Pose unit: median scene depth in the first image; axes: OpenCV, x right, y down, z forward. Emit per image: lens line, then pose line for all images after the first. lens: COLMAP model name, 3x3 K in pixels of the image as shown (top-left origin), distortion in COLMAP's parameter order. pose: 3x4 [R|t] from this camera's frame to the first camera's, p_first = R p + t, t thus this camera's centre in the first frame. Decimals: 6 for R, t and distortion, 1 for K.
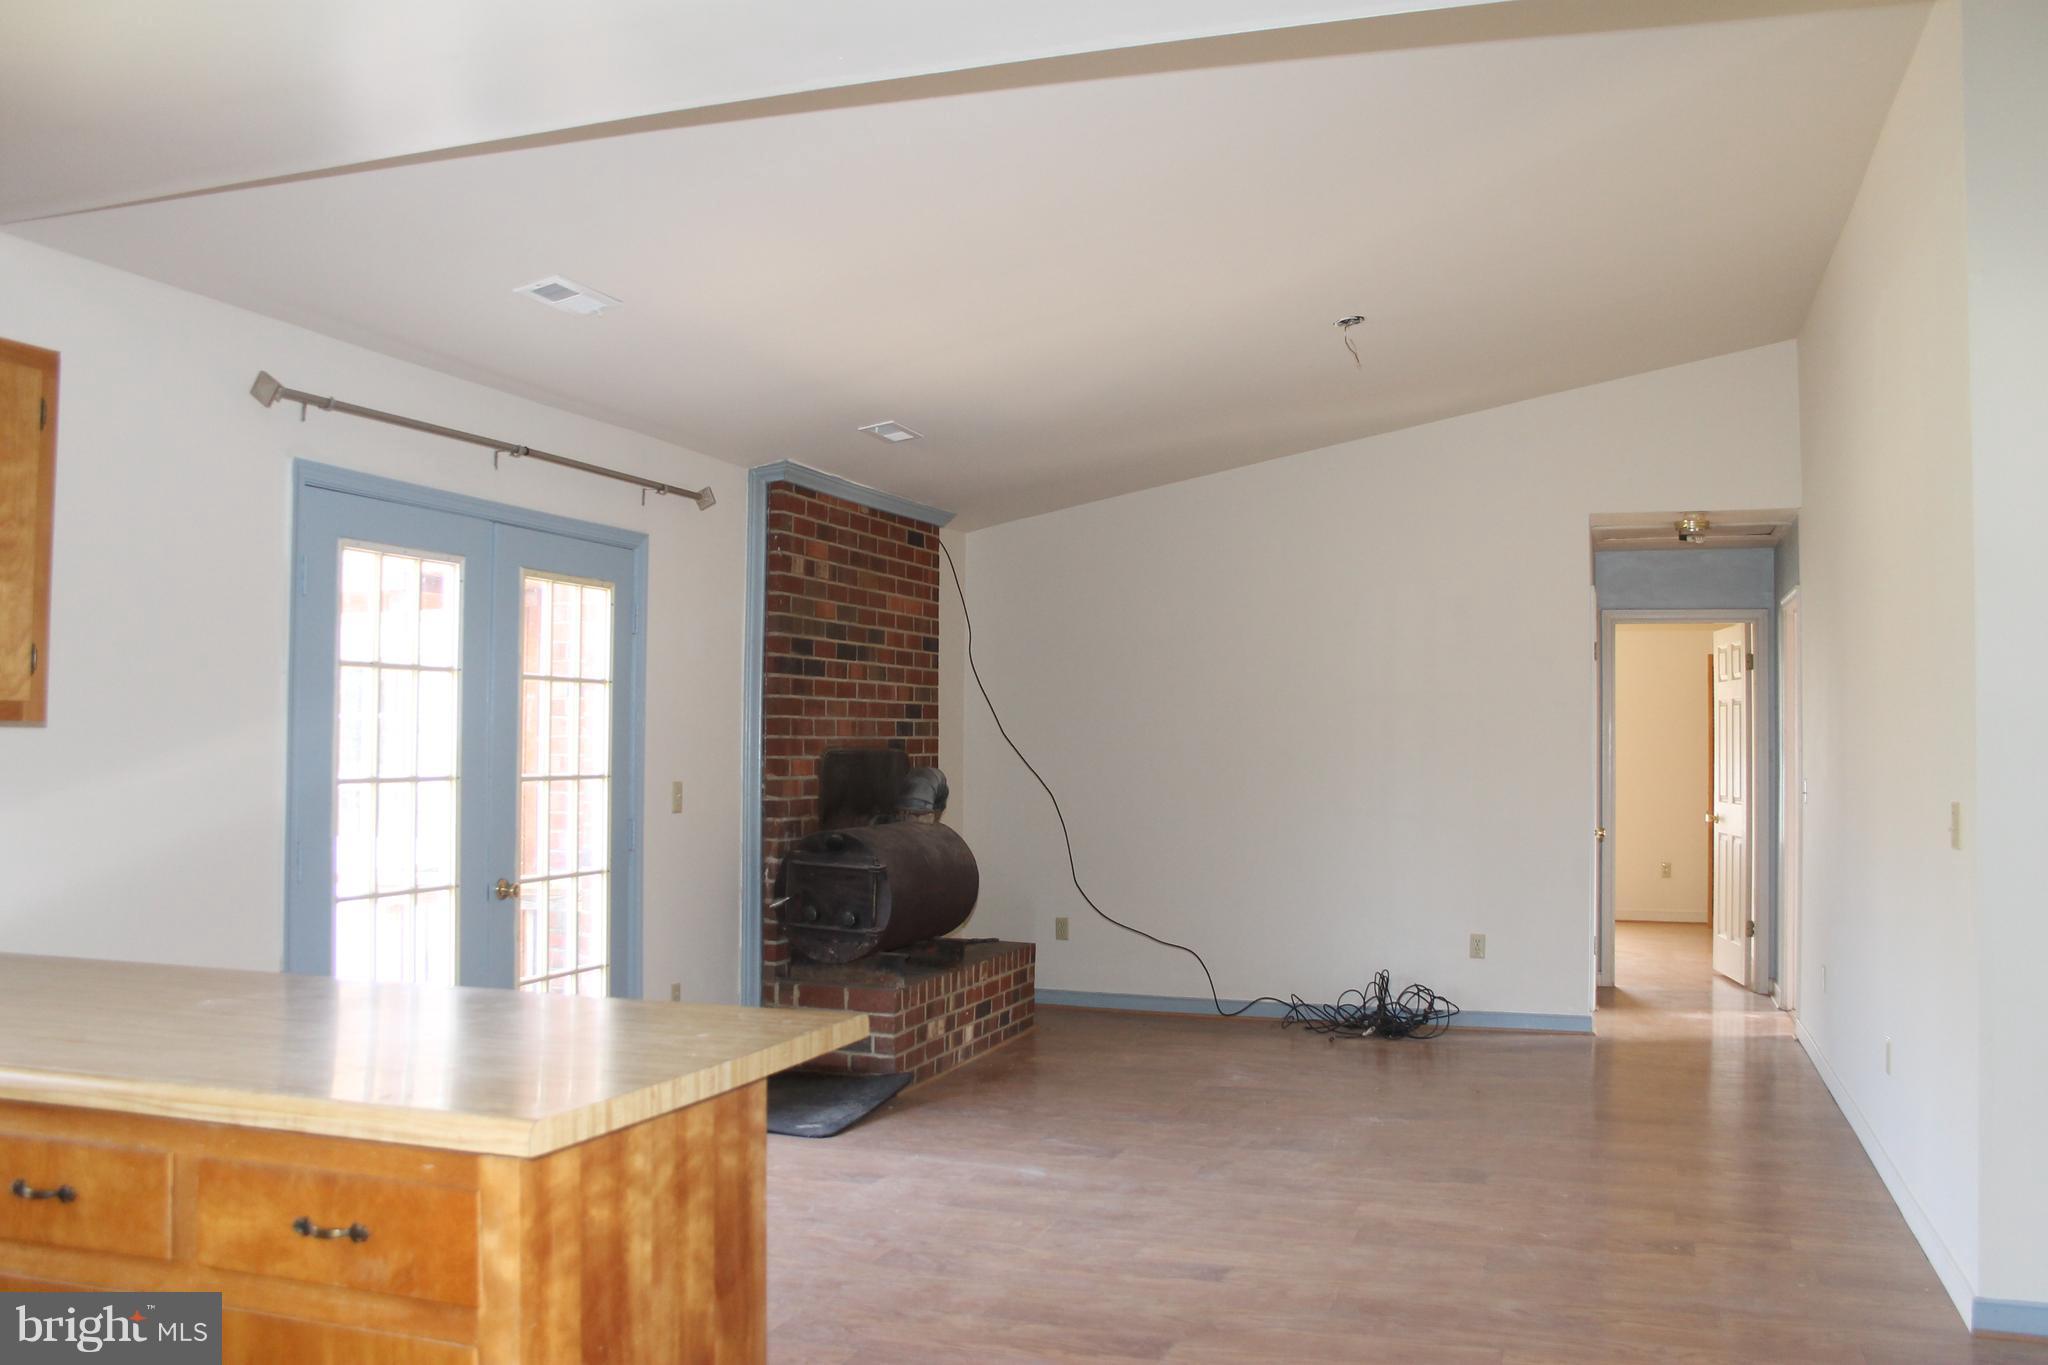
lens RADIAL K [[1728.7, 0, 1024.0], [0, 1728.7, 682.5], [0, 0, 1]] dist [-0.162134, 0.173238]
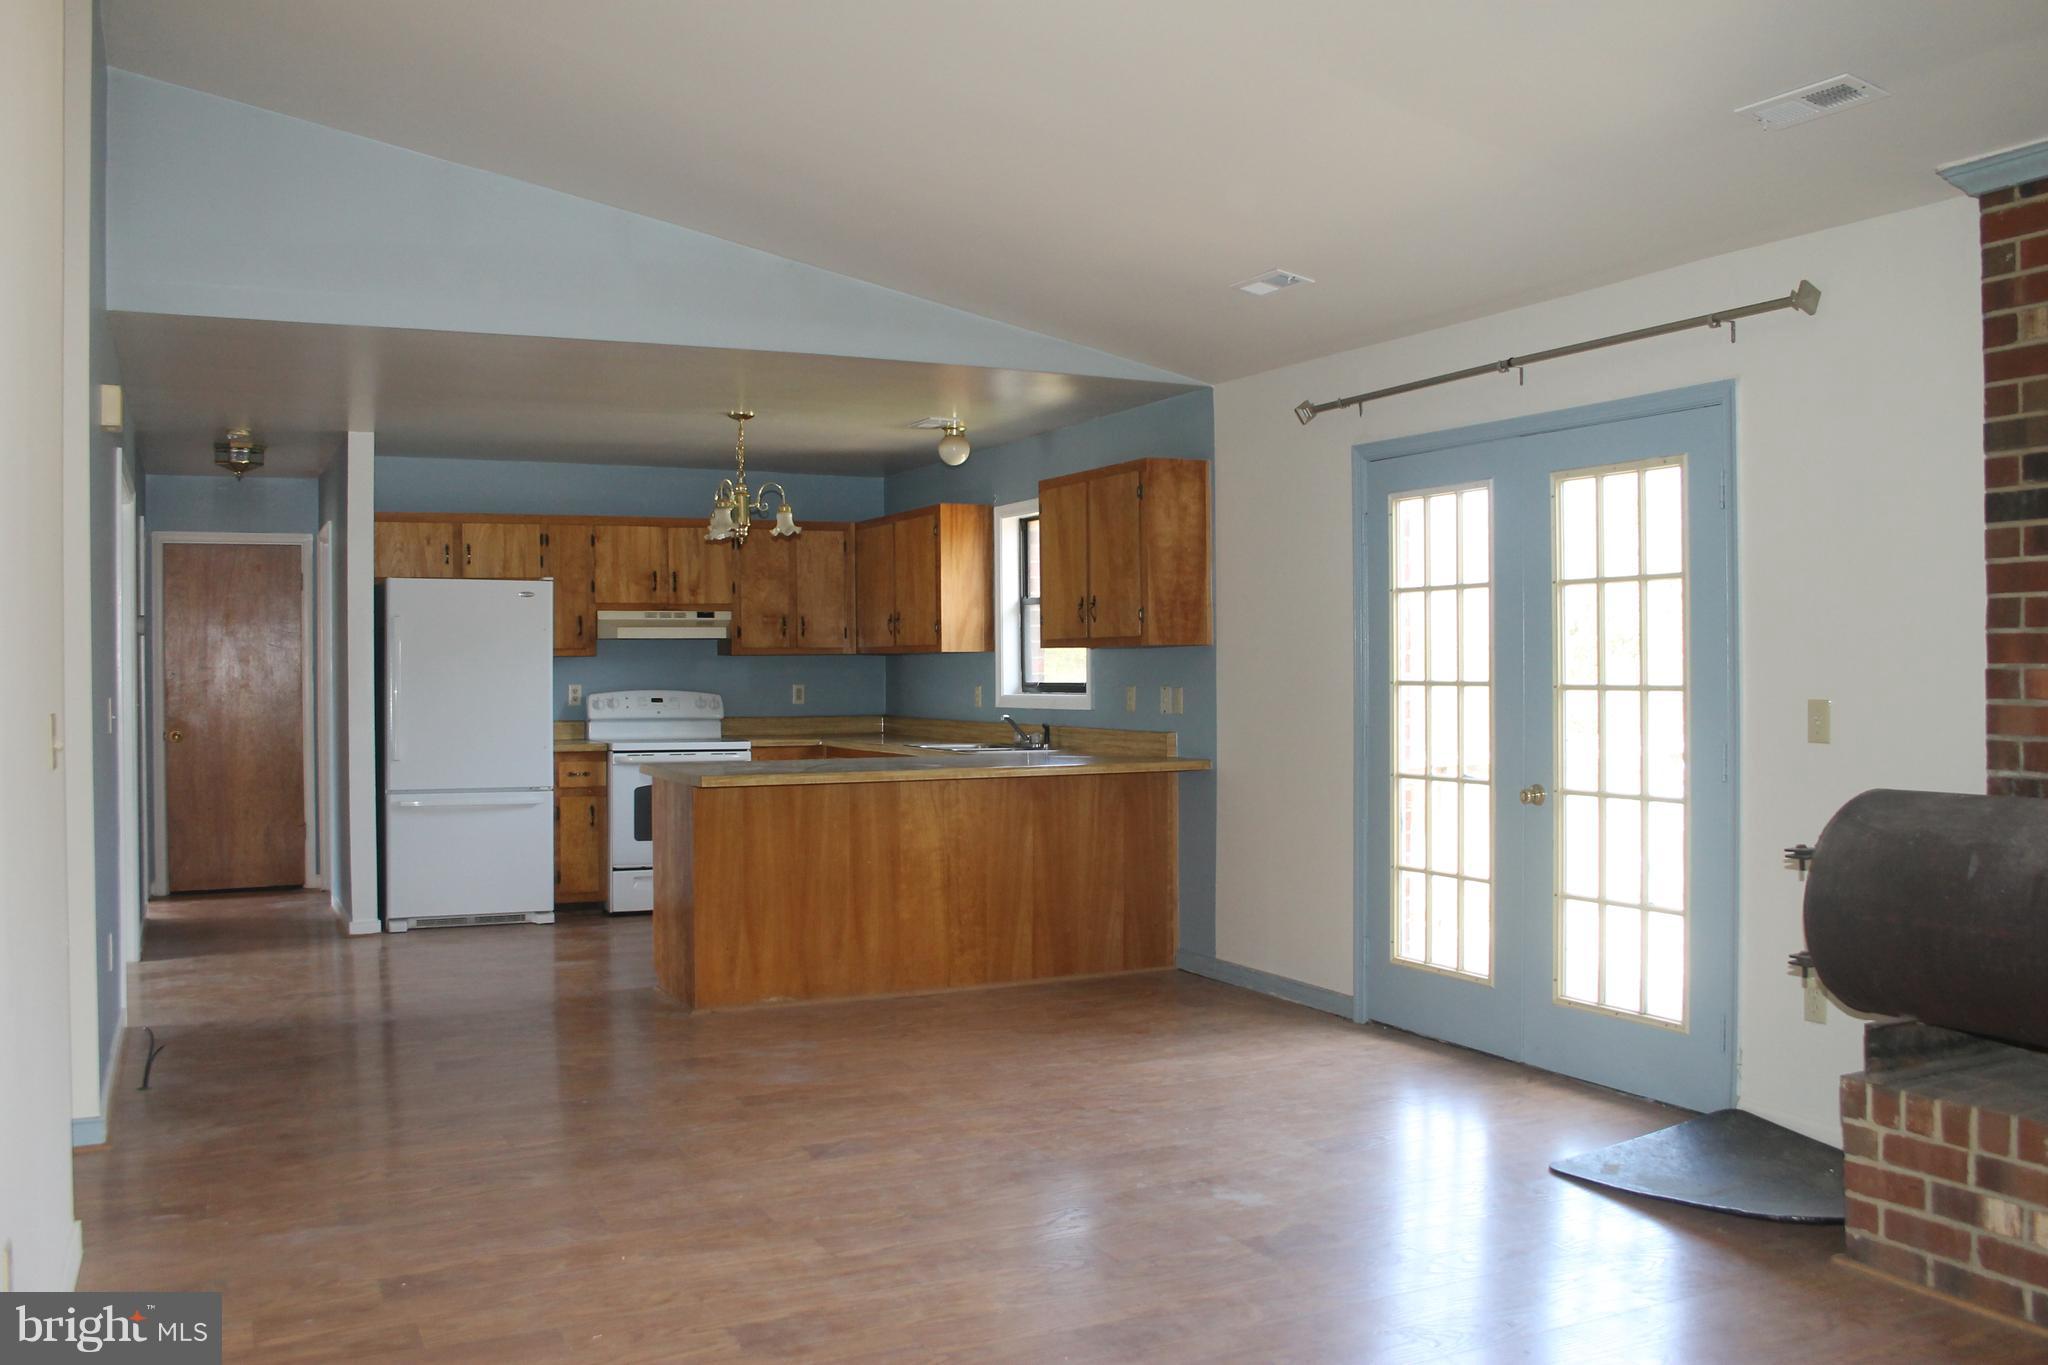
lens RADIAL K [[1728.7, 0, 1024.0], [0, 1728.7, 682.5], [0, 0, 1]] dist [-0.162134, 0.173238]
pose [[-0.692320, -0.002075, -0.721587, 0.619526], [0.019975, 0.999558, -0.022039, 0.068748], [0.721314, -0.029672, -0.691973, 1.445974]]
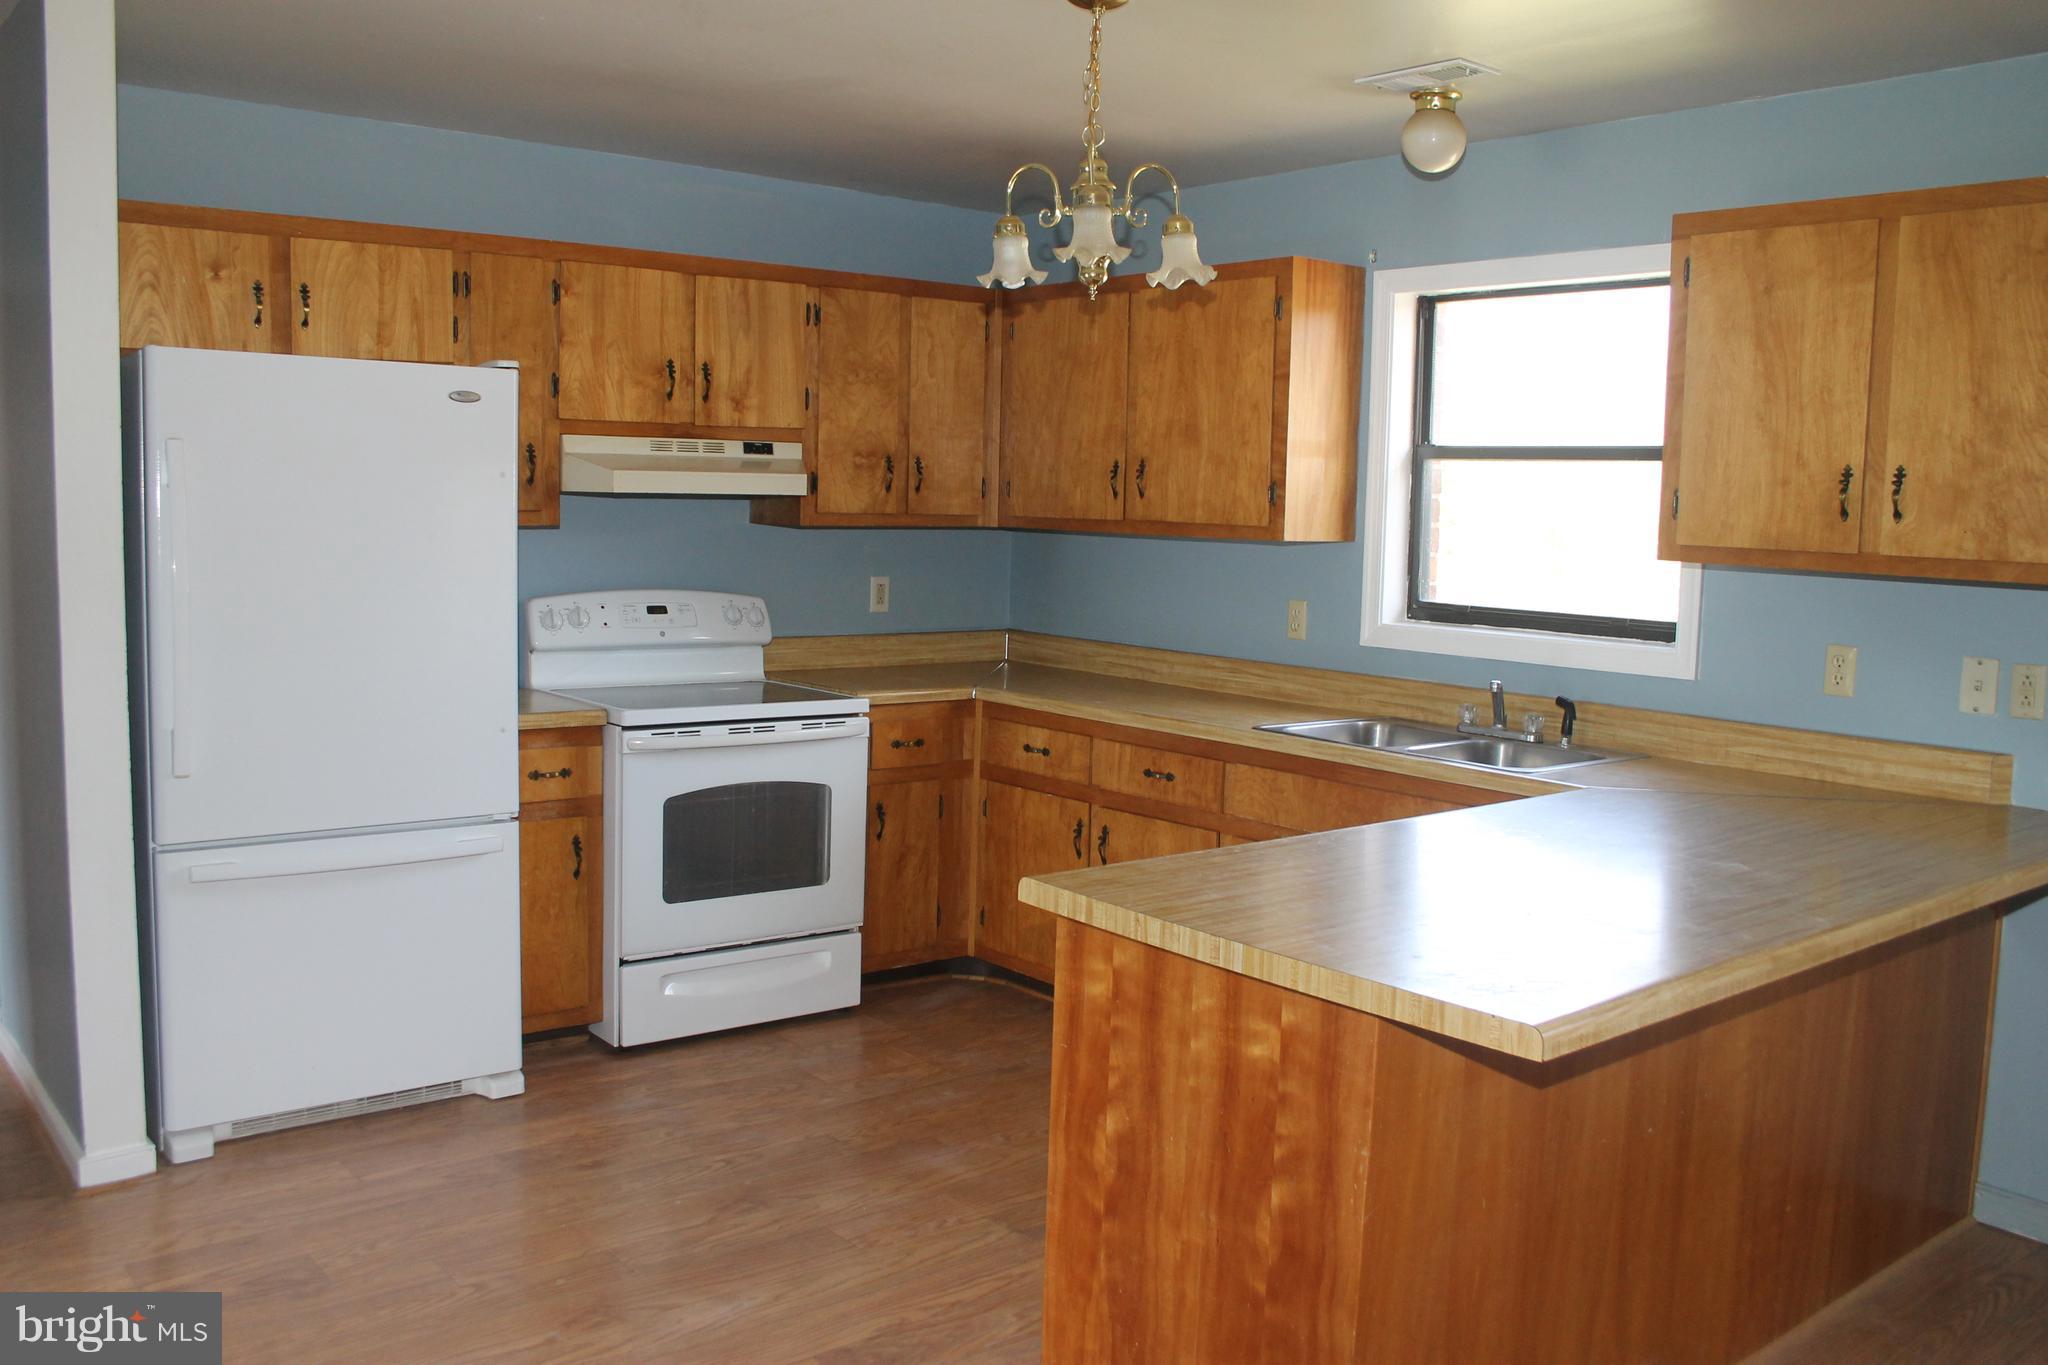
lens RADIAL K [[1728.7, 0, 1024.0], [0, 1728.7, 682.5], [0, 0, 1]] dist [-0.162134, 0.173238]
pose [[-0.509879, 0.068112, -0.857546, 0.311300], [-0.004470, 0.996637, 0.081817, 0.005931], [0.860235, 0.045550, -0.507860, 0.626348]]
